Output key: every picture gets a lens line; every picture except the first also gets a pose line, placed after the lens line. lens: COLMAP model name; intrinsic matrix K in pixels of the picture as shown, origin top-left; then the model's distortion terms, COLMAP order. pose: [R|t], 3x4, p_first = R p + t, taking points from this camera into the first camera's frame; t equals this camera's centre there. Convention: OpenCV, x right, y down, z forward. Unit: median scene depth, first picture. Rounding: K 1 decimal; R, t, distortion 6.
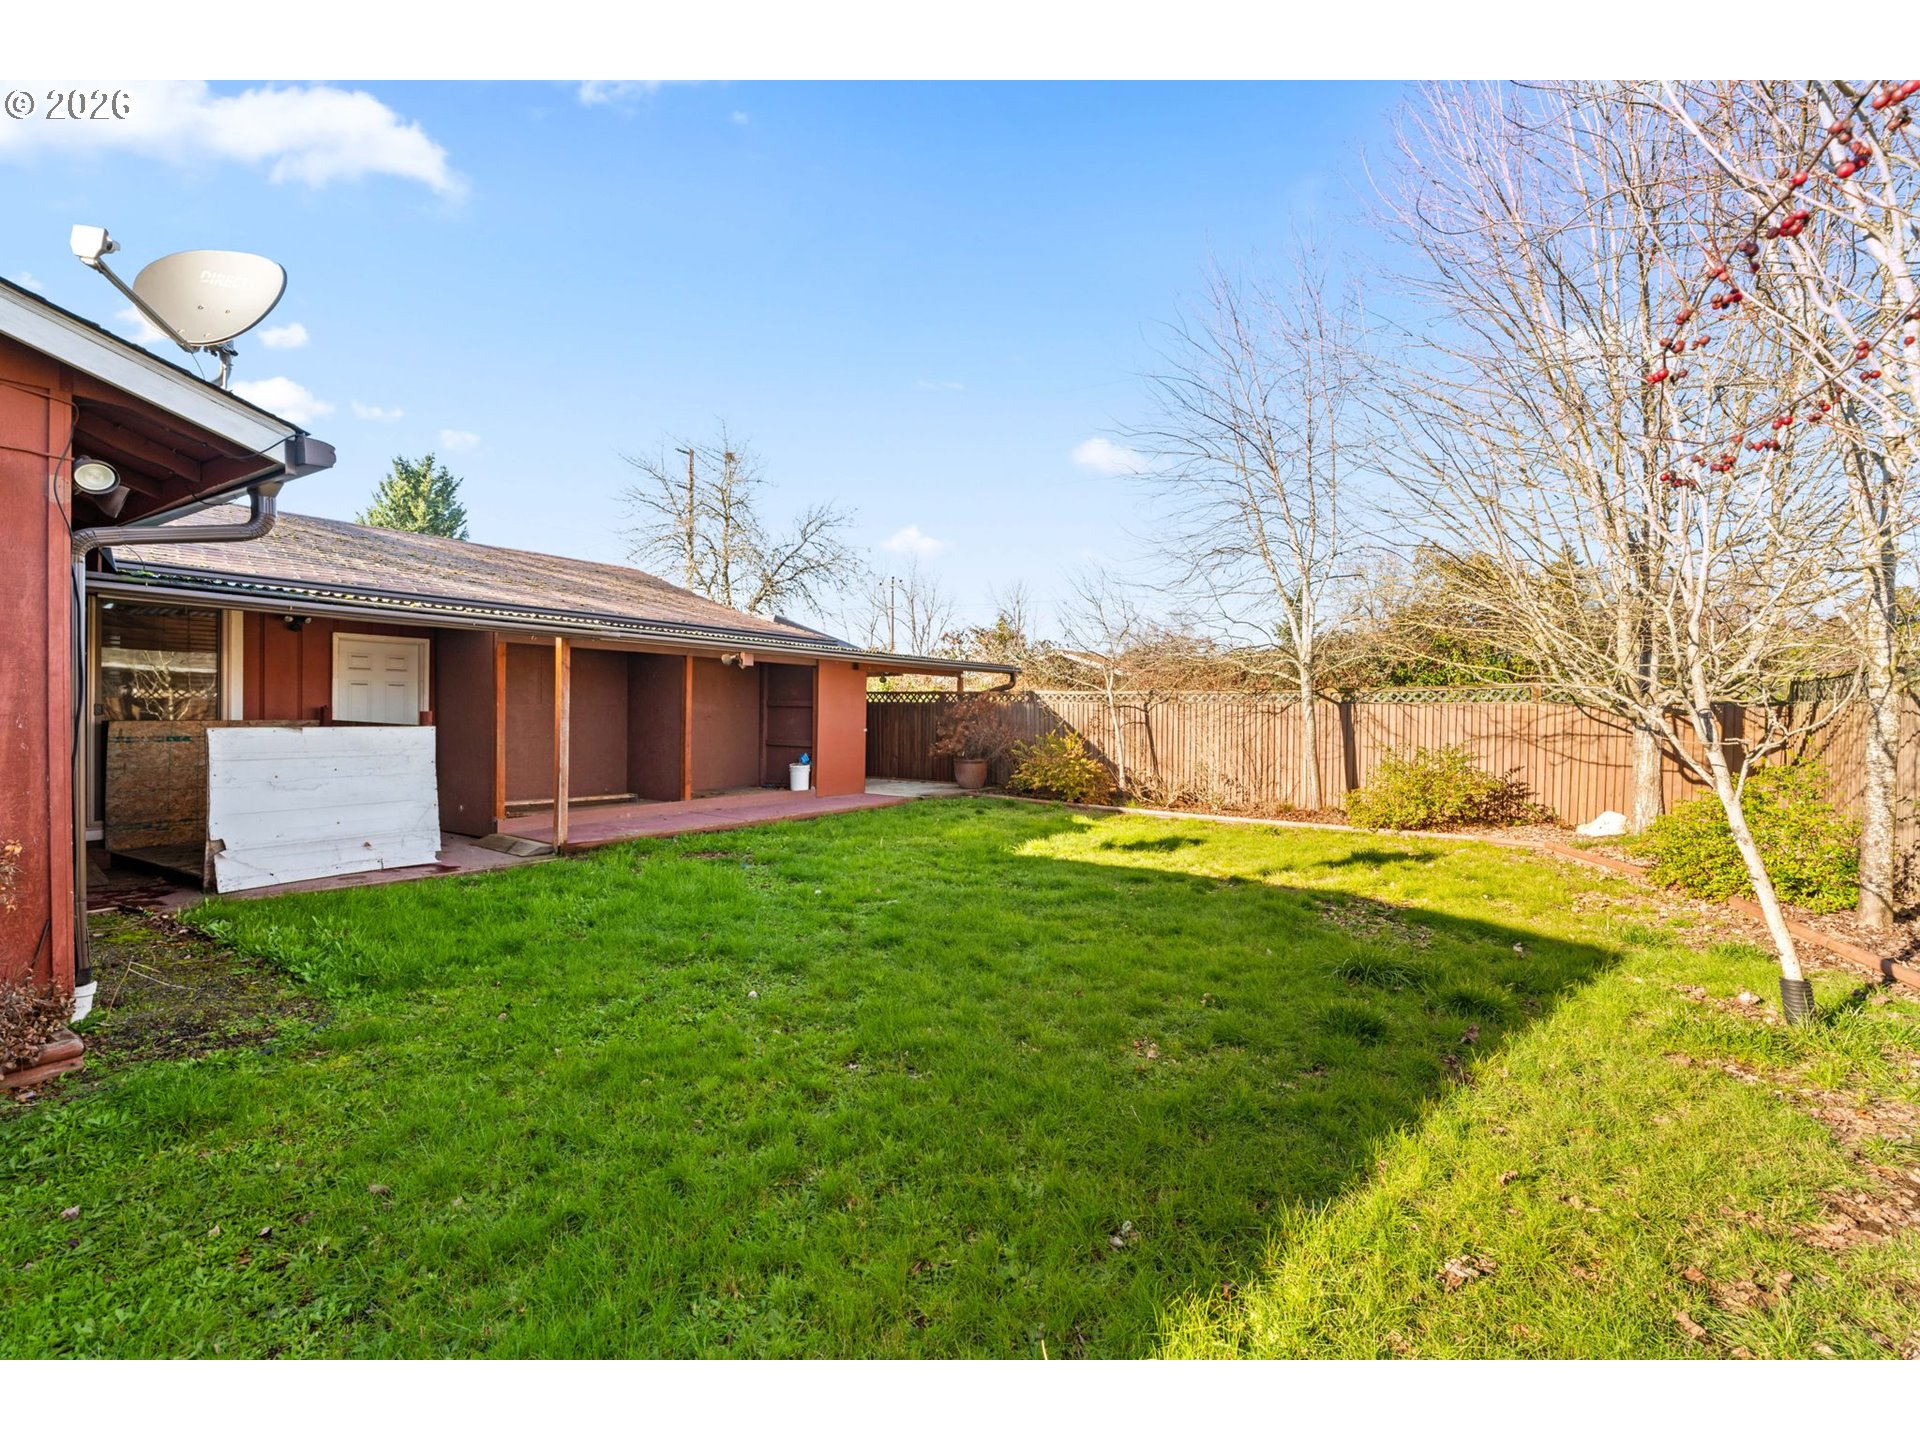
lens RADIAL K [[902.3, 0, 962.9], [0, 902.3, 687.1], [0, 0, 1]] dist [0.002345, 0.001238]
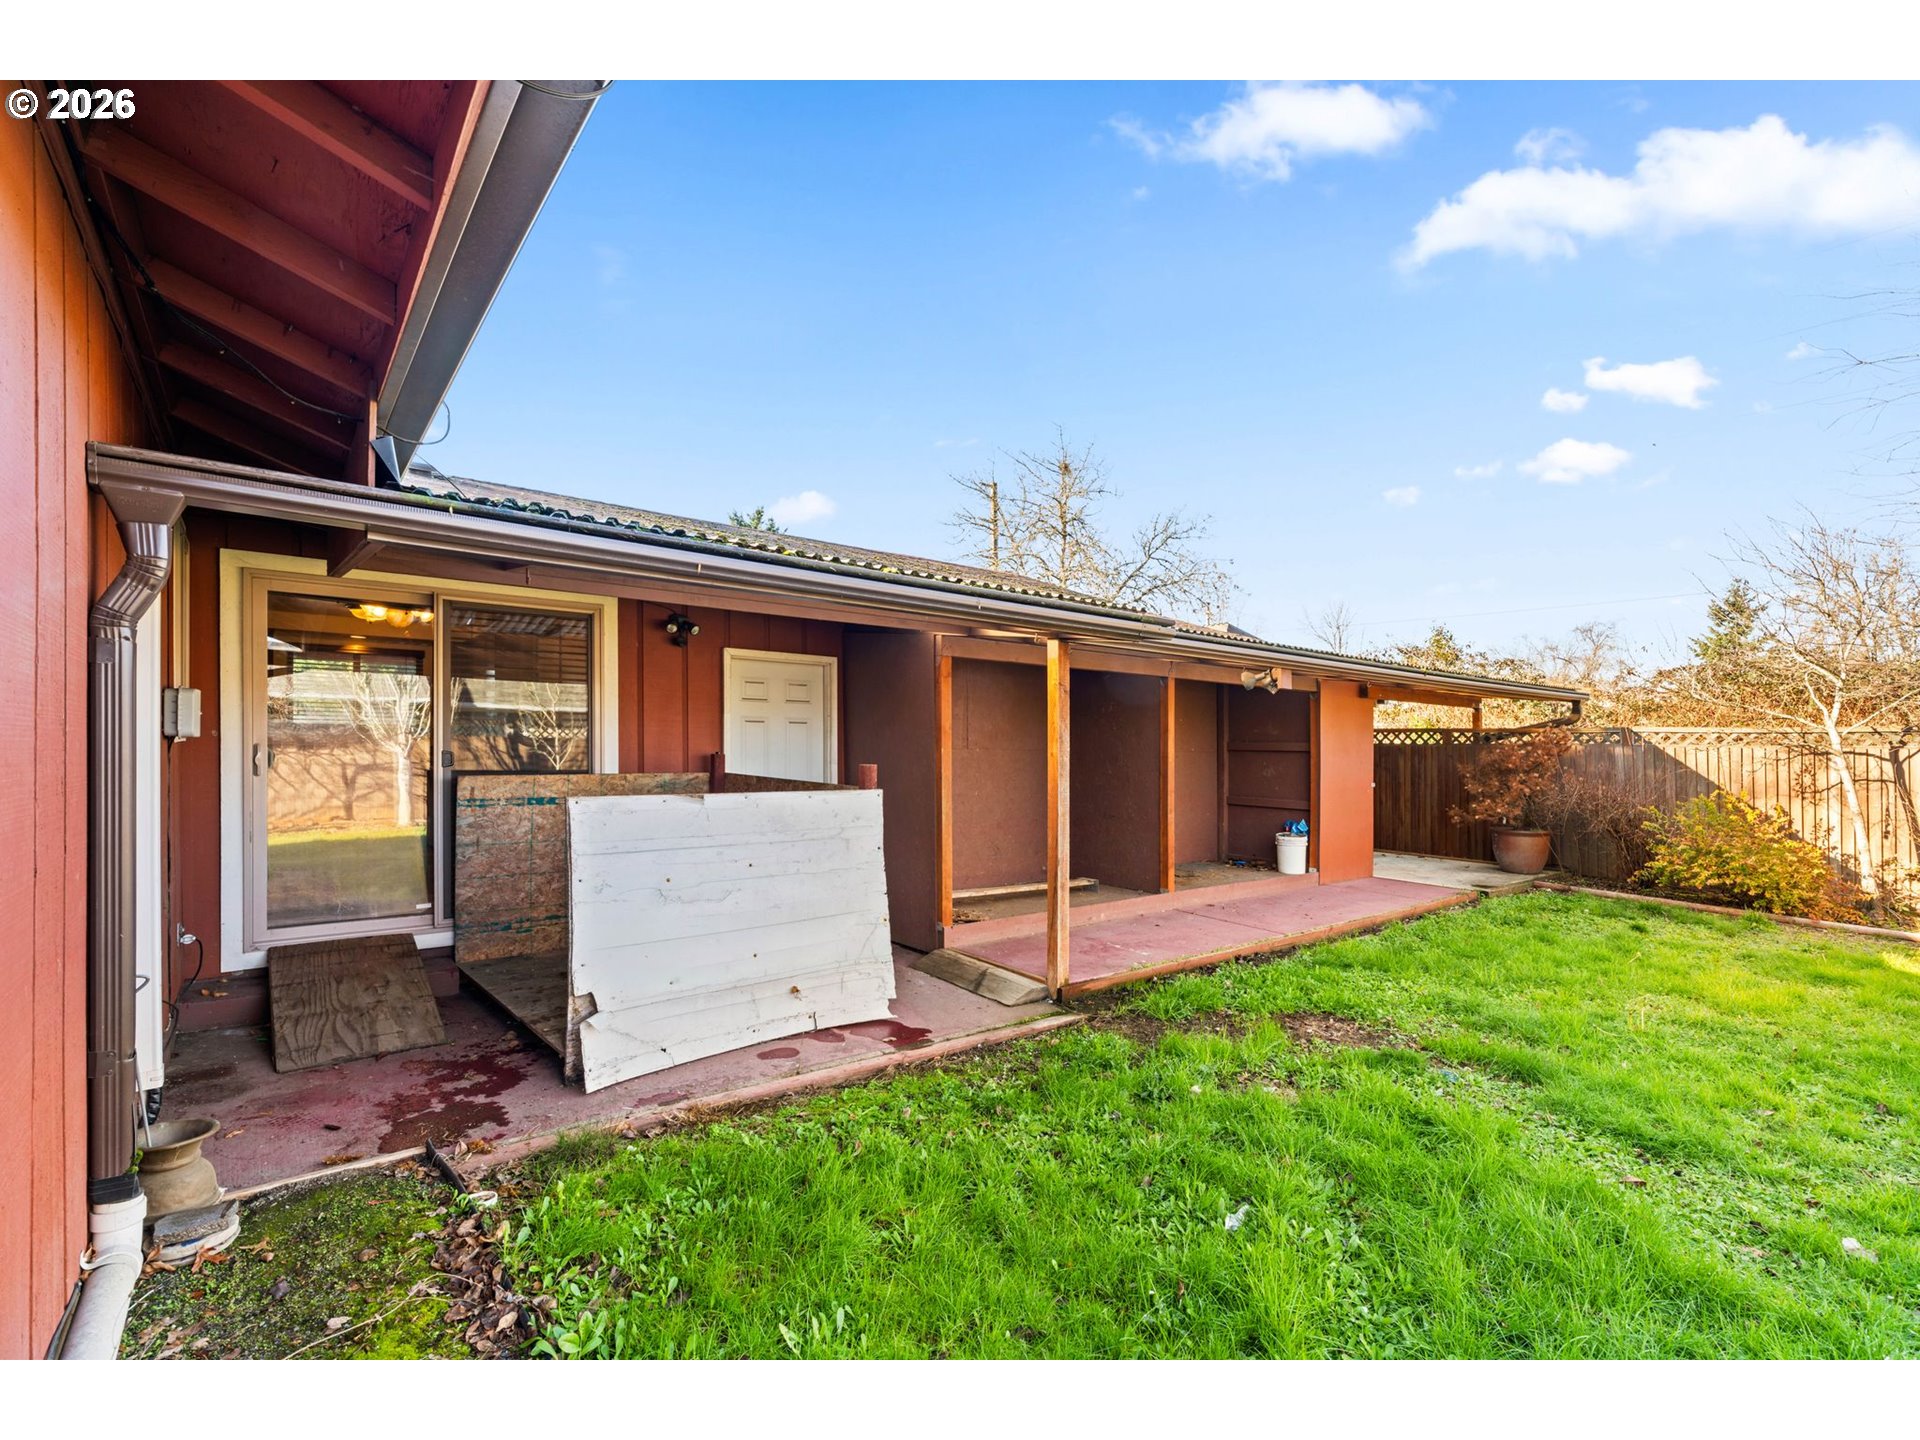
lens RADIAL K [[887.2, 0, 951.7], [0, 887.2, 730.1], [0, 0, 1]] dist [-0.001861, 0.001466]
pose [[0.952156, -0.002541, -0.305601, -0.263072], [0.004704, 0.999969, 0.006340, -0.000151], [0.305575, -0.007475, 0.952139, 0.328009]]
